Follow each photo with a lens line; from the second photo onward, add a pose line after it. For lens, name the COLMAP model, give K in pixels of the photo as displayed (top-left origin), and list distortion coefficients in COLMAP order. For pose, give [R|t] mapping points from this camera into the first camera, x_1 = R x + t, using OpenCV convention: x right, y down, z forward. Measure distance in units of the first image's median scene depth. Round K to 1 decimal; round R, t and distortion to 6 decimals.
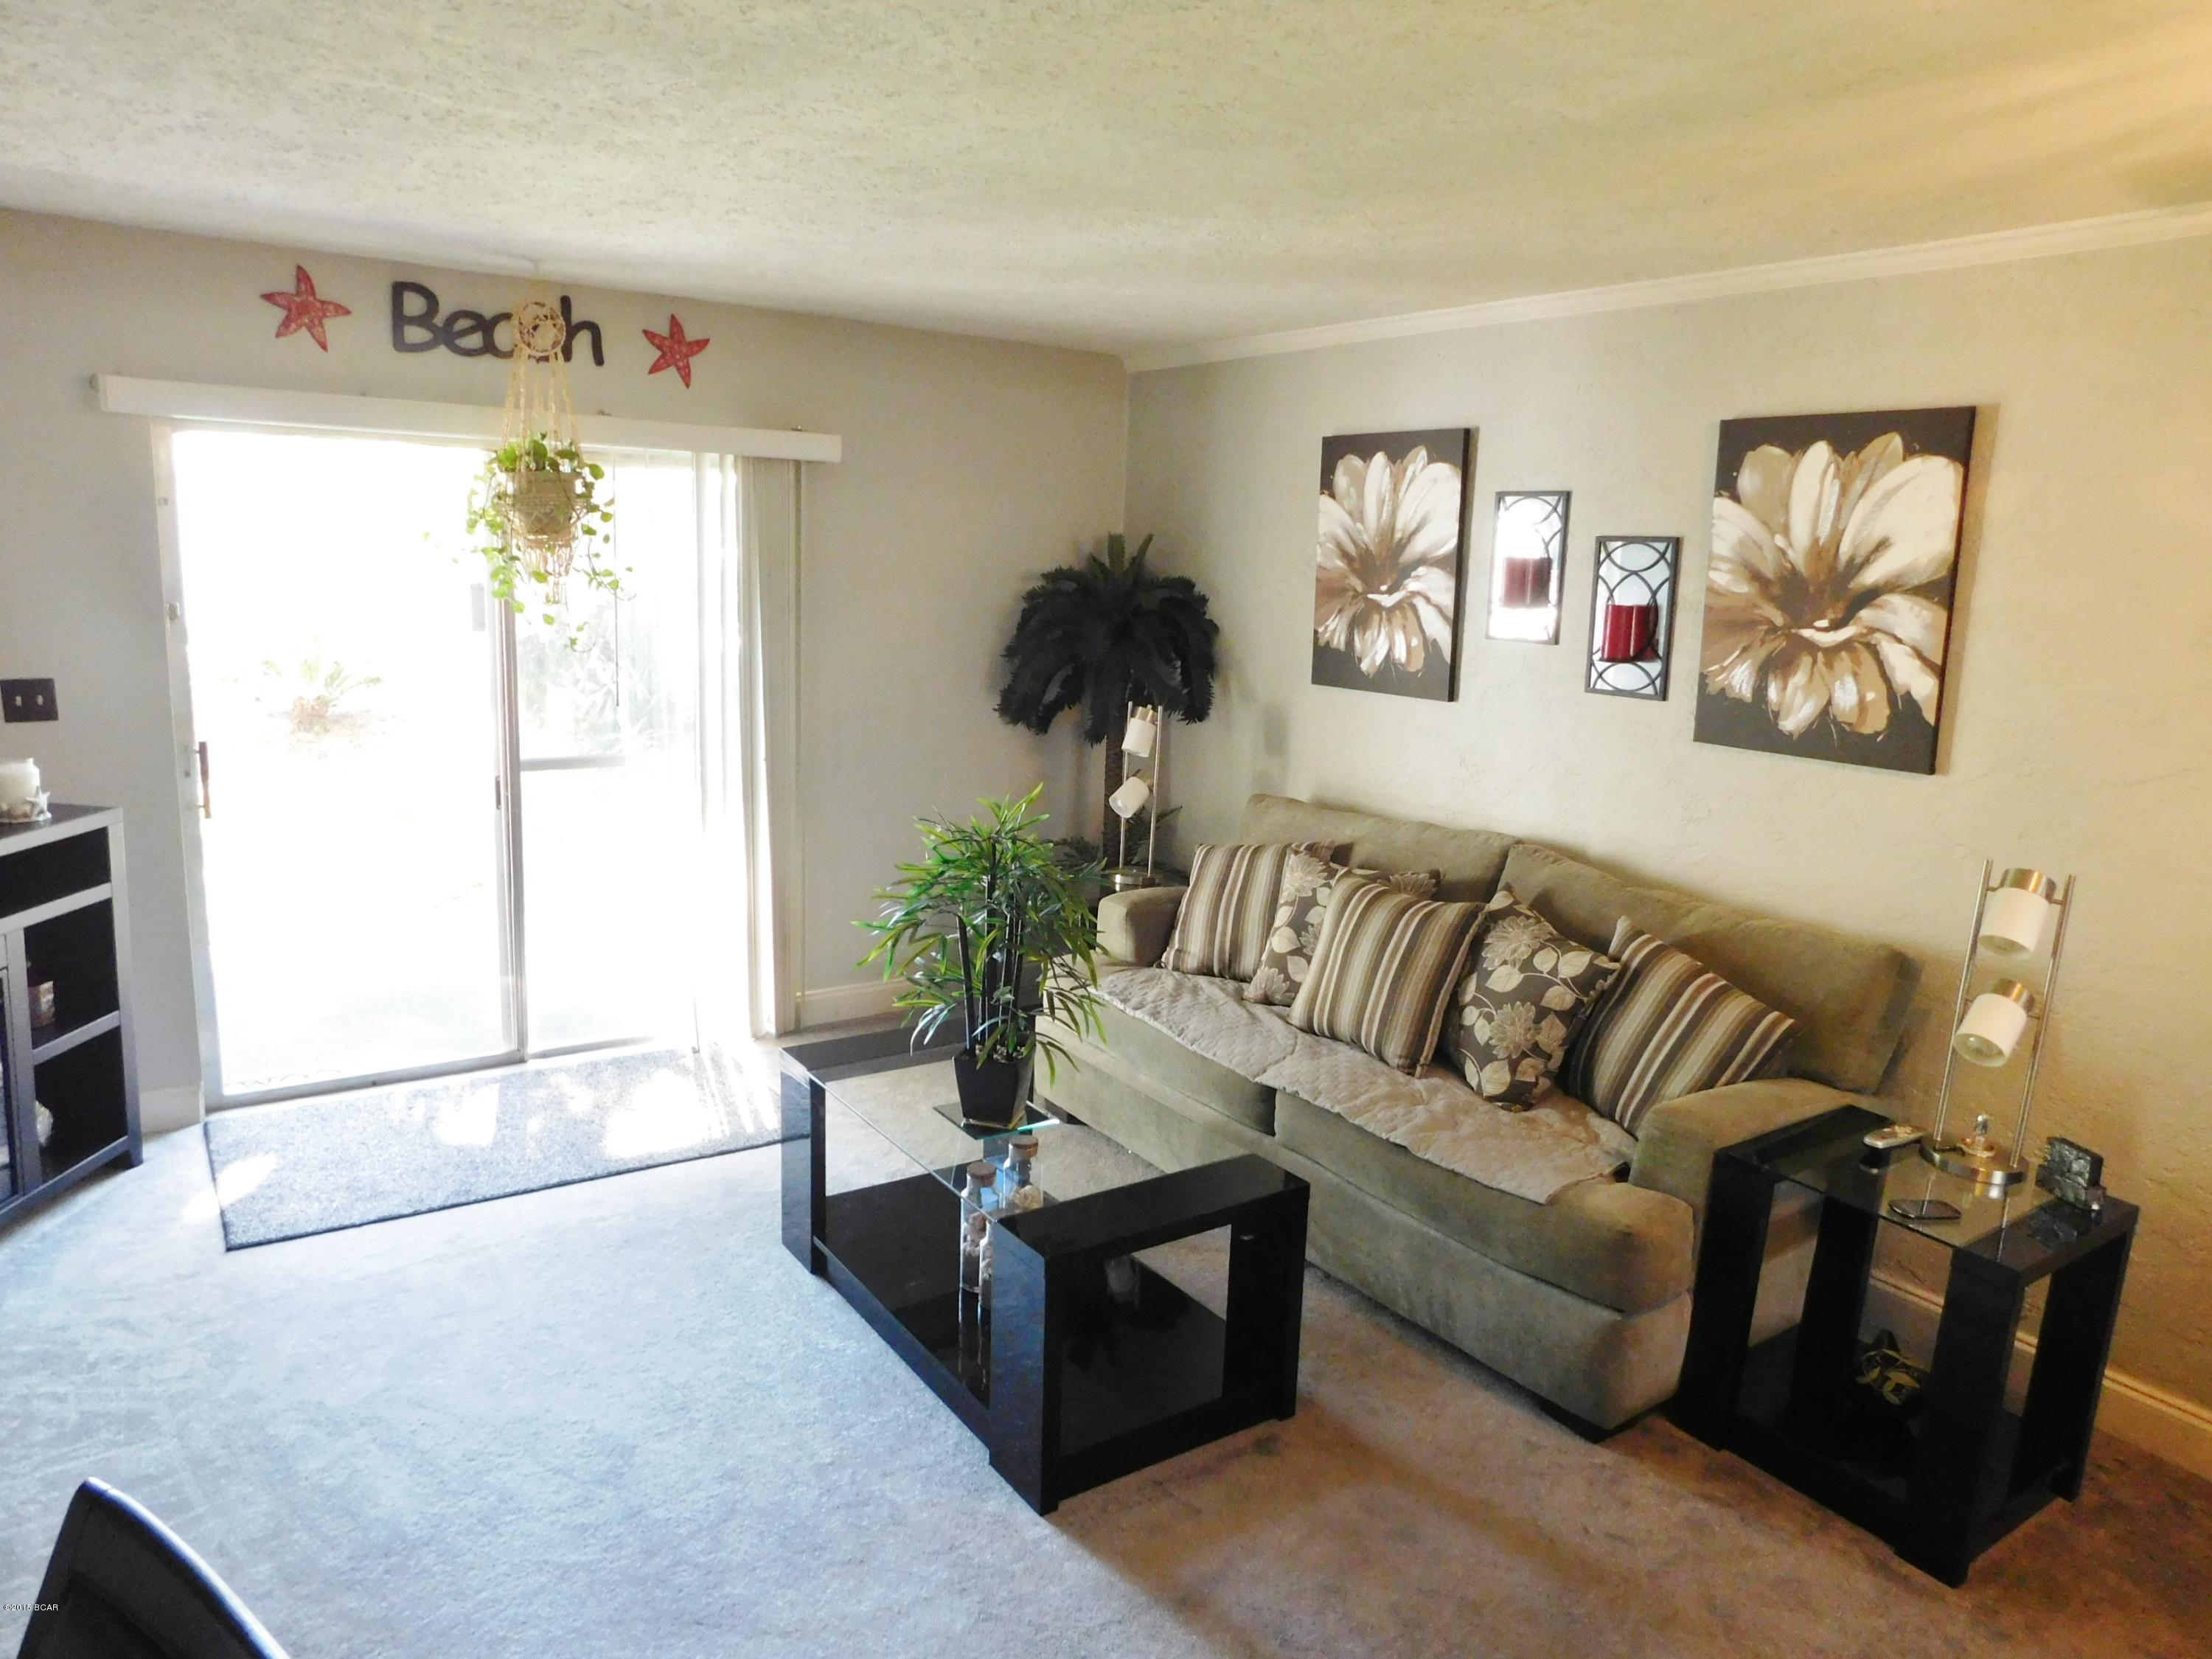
lens RADIAL K [[1458.0, 0, 1097.7], [0, 1458.0, 830.4], [0, 0, 1]] dist [-0.070706, 0.055188]
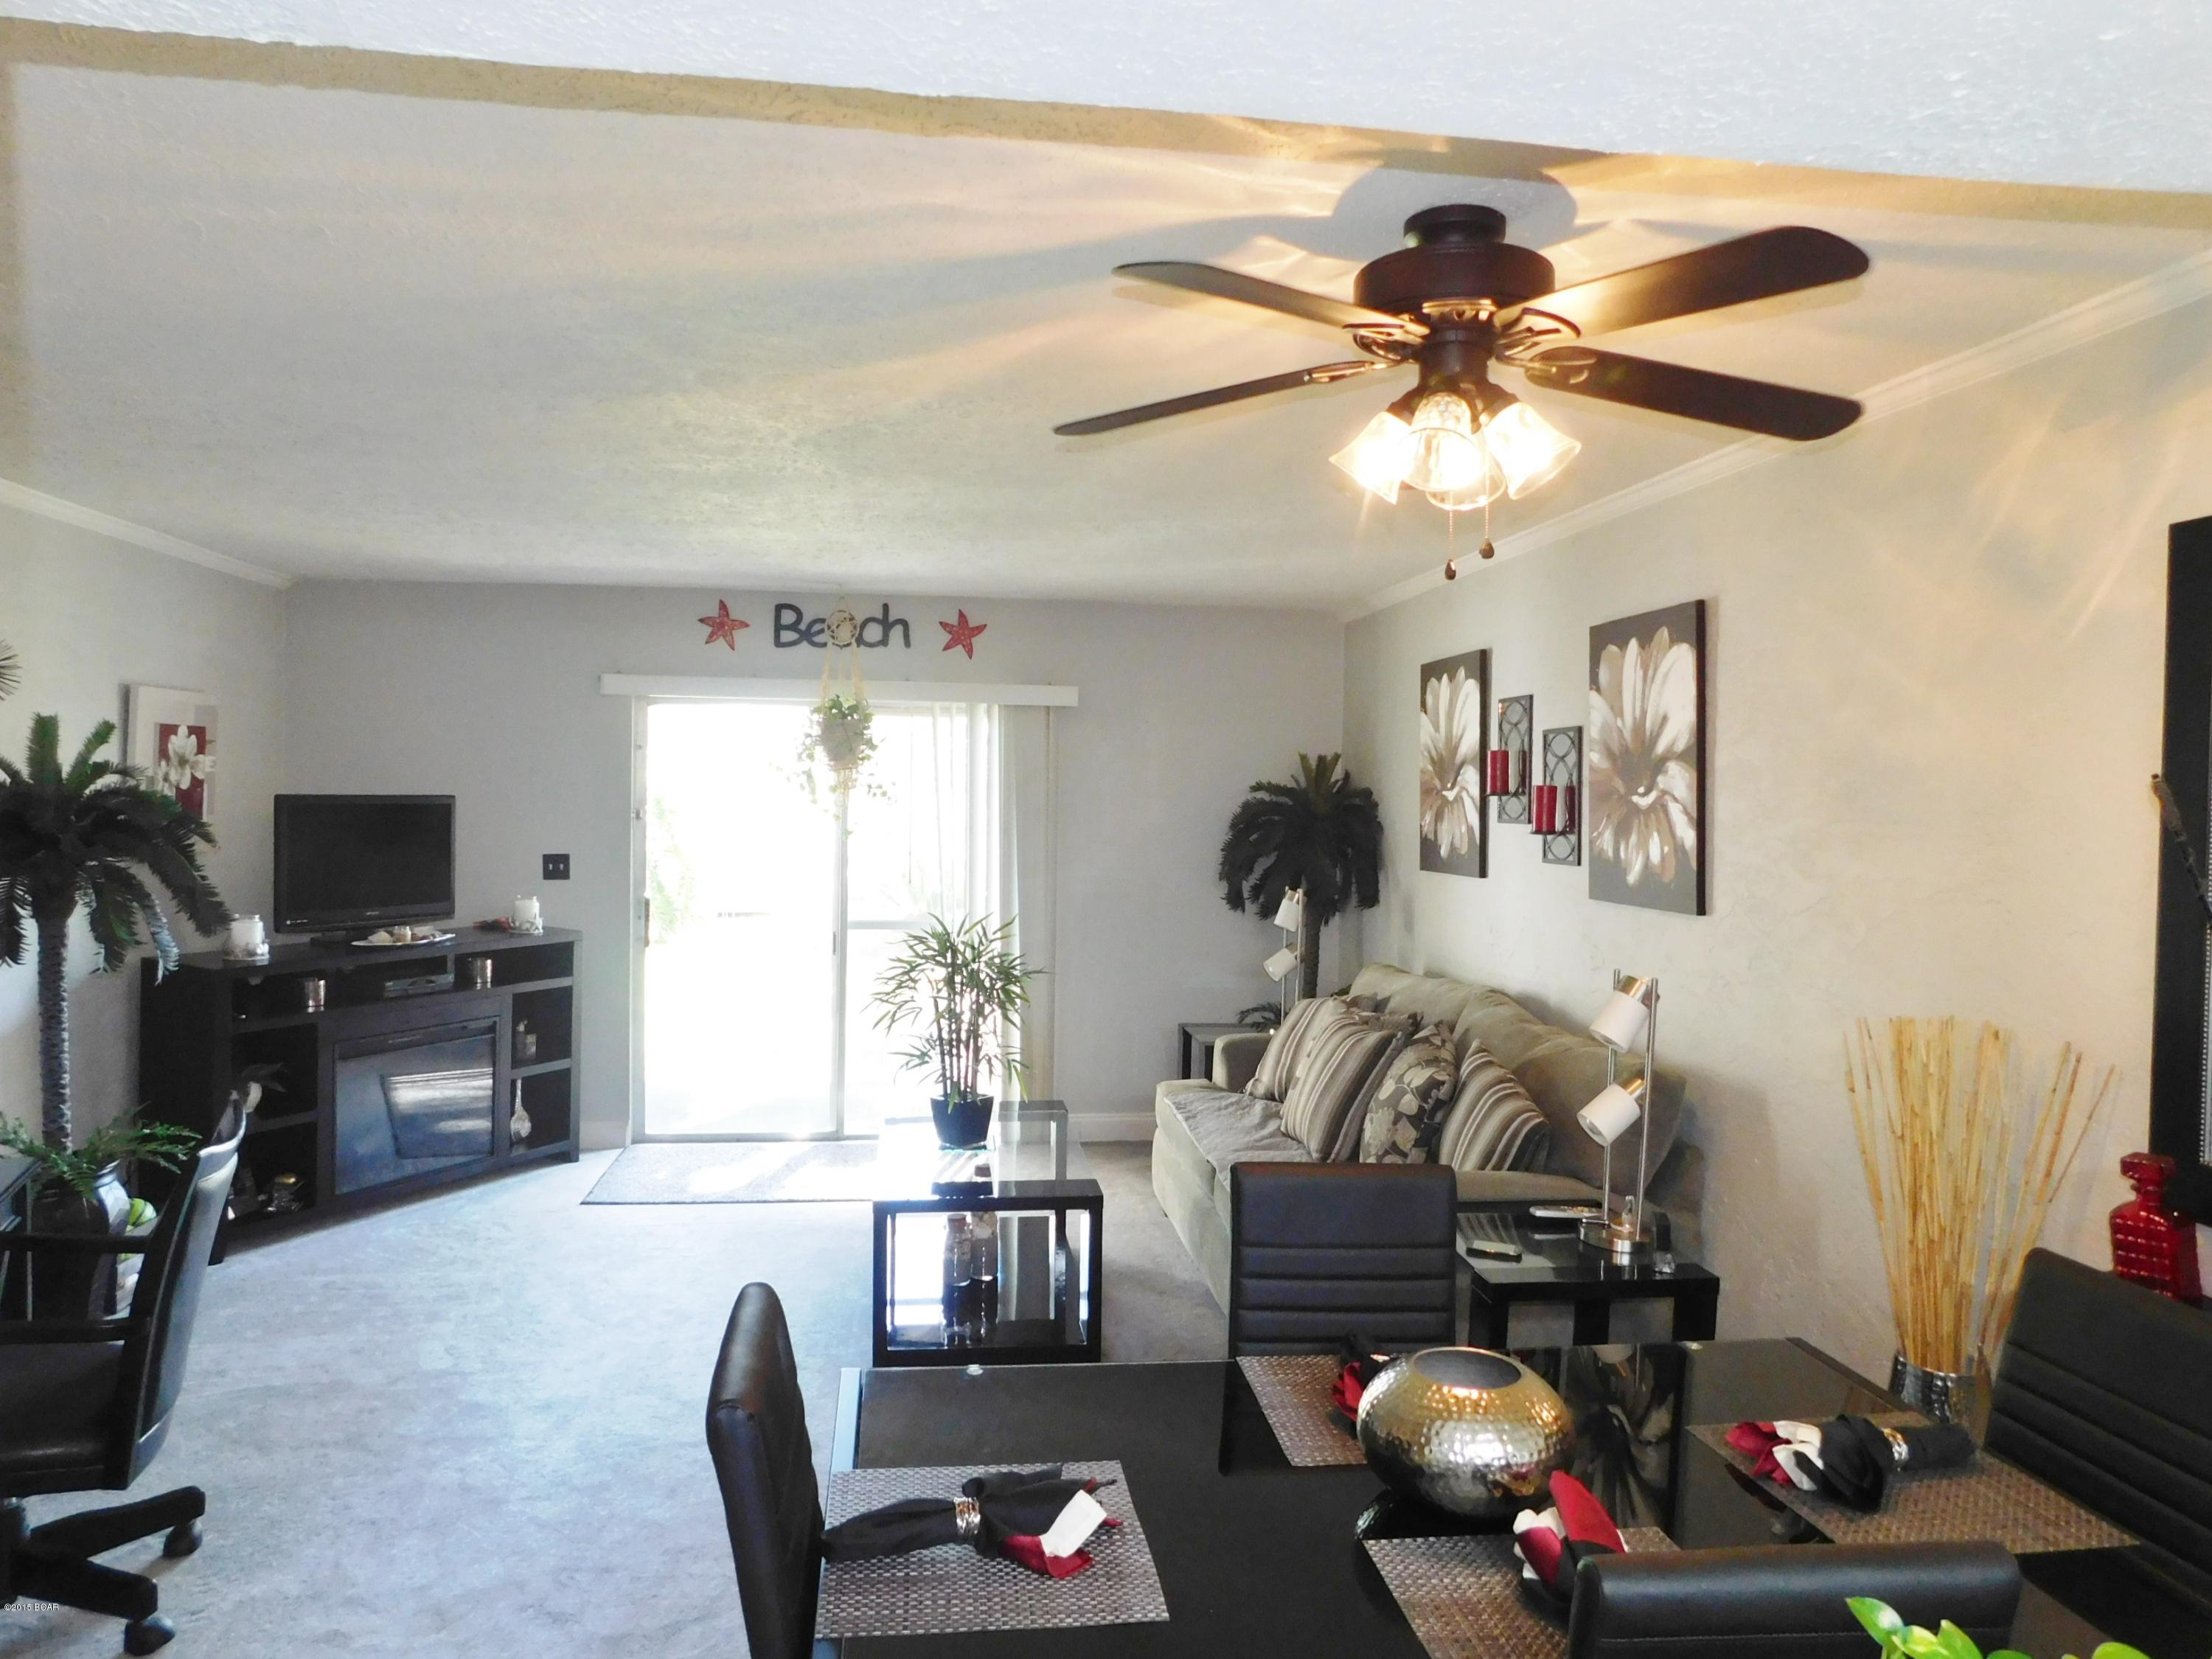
lens RADIAL K [[1462.7, 0, 1111.2], [0, 1462.7, 823.6], [0, 0, 1]] dist [-0.069490, 0.056765]
pose [[0.888262, -0.015457, -0.459078, 0.544652], [-0.068044, 0.983979, -0.164788, 0.085297], [0.454270, 0.177612, 0.872979, -0.170507]]
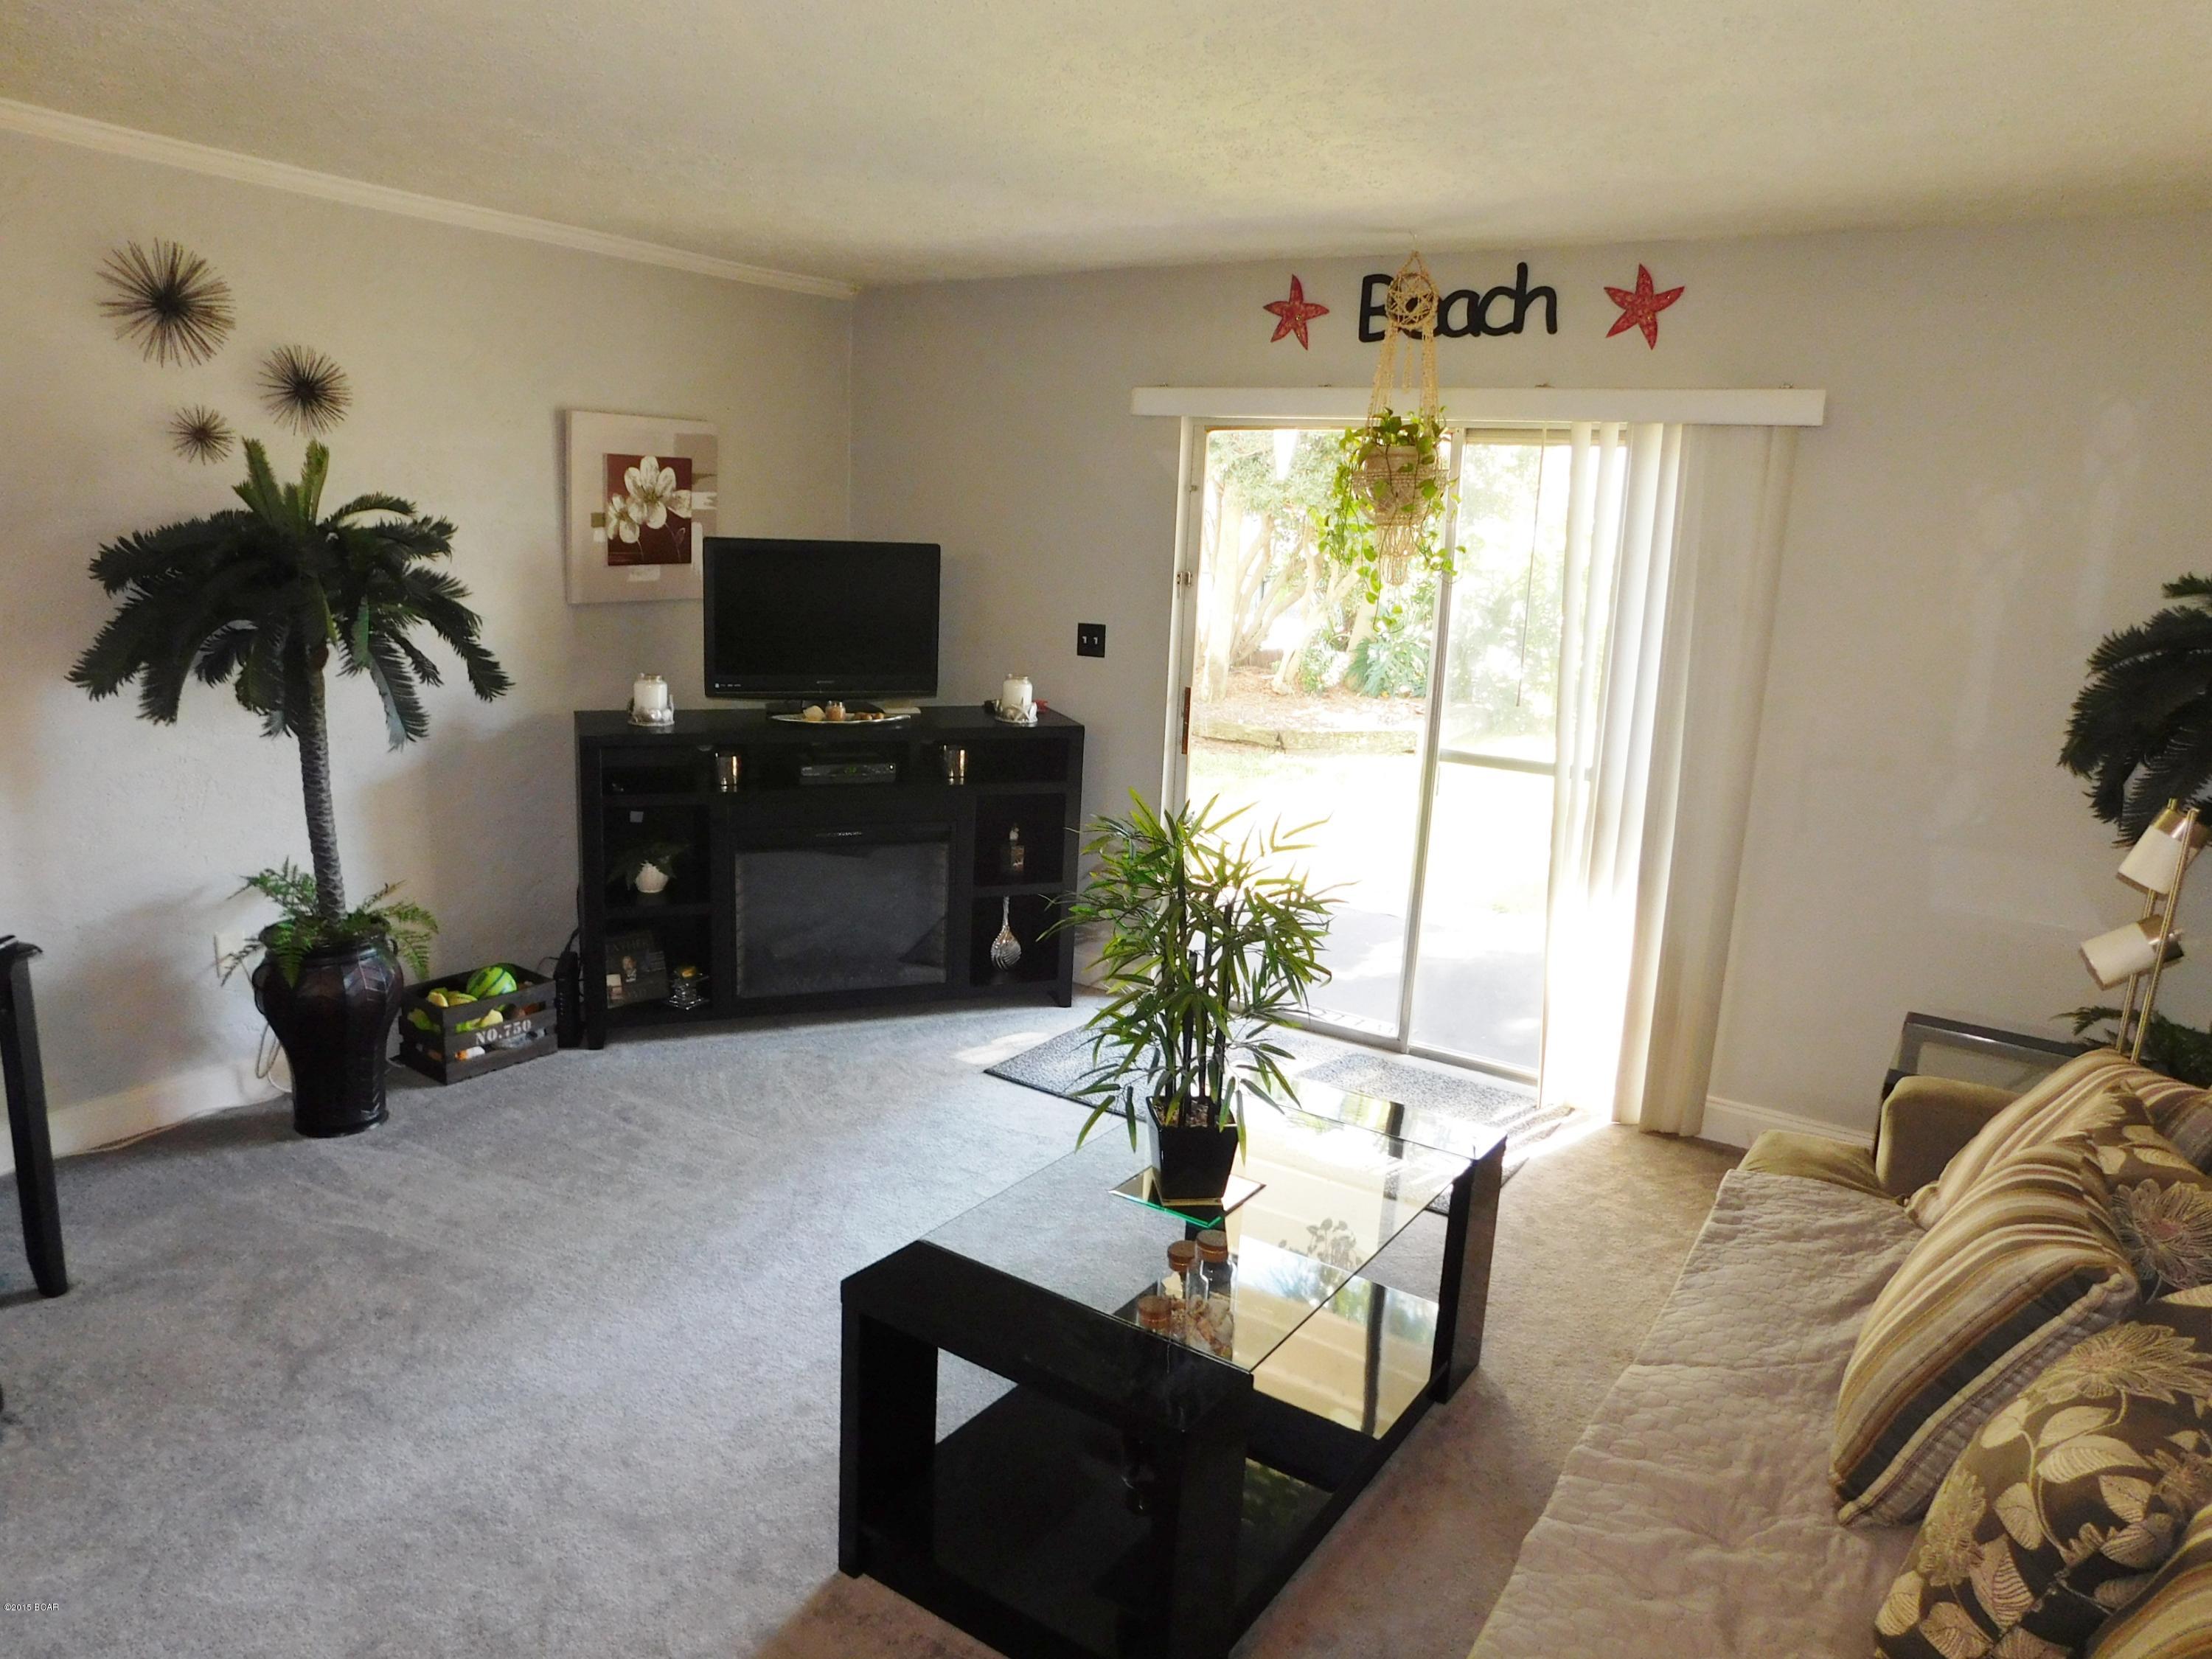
lens RADIAL K [[1462.7, 0, 1111.2], [0, 1462.7, 823.6], [0, 0, 1]] dist [-0.069490, 0.056765]
pose [[0.368811, 0.171565, -0.913534, 0.473999], [-0.206581, 0.973367, 0.099401, -0.057507], [0.906257, 0.152059, 0.394431, 0.462842]]
